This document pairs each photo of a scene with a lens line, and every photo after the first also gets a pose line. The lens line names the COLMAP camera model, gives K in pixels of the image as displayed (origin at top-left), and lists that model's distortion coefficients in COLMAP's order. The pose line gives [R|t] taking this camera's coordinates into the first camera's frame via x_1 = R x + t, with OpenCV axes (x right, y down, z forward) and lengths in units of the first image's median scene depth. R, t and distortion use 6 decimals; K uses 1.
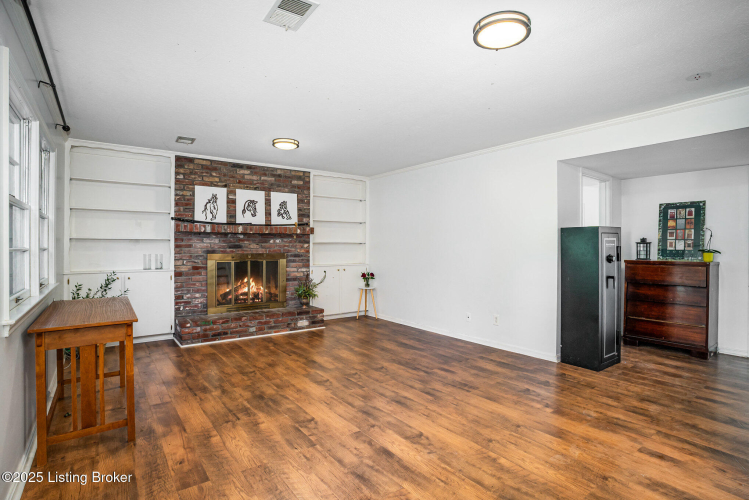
lens RADIAL K [[377.7, 0, 372.3], [0, 377.7, 247.0], [0, 0, 1]] dist [-0.059940, 0.000384]
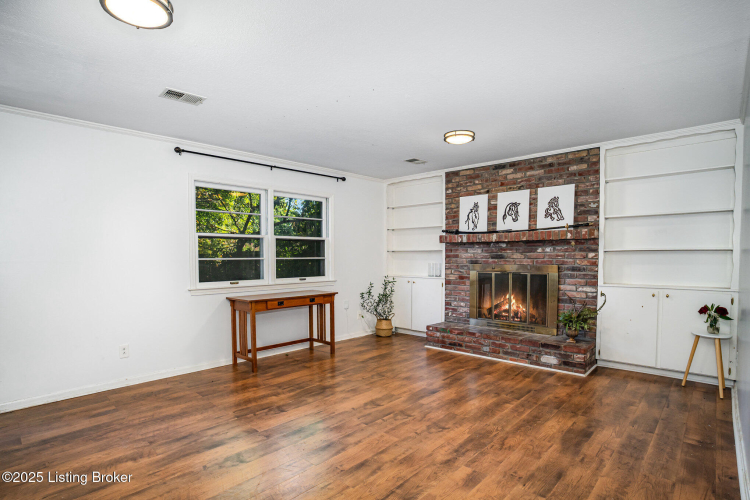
lens RADIAL K [[378.2, 0, 351.1], [0, 378.2, 272.6], [0, 0, 1]] dist [-0.059940, 0.000384]
pose [[0.161449, 0.039334, -0.986097, 0.493429], [0.000790, 0.999200, 0.039986, 0.000713], [0.986881, -0.007235, 0.161289, 0.521952]]
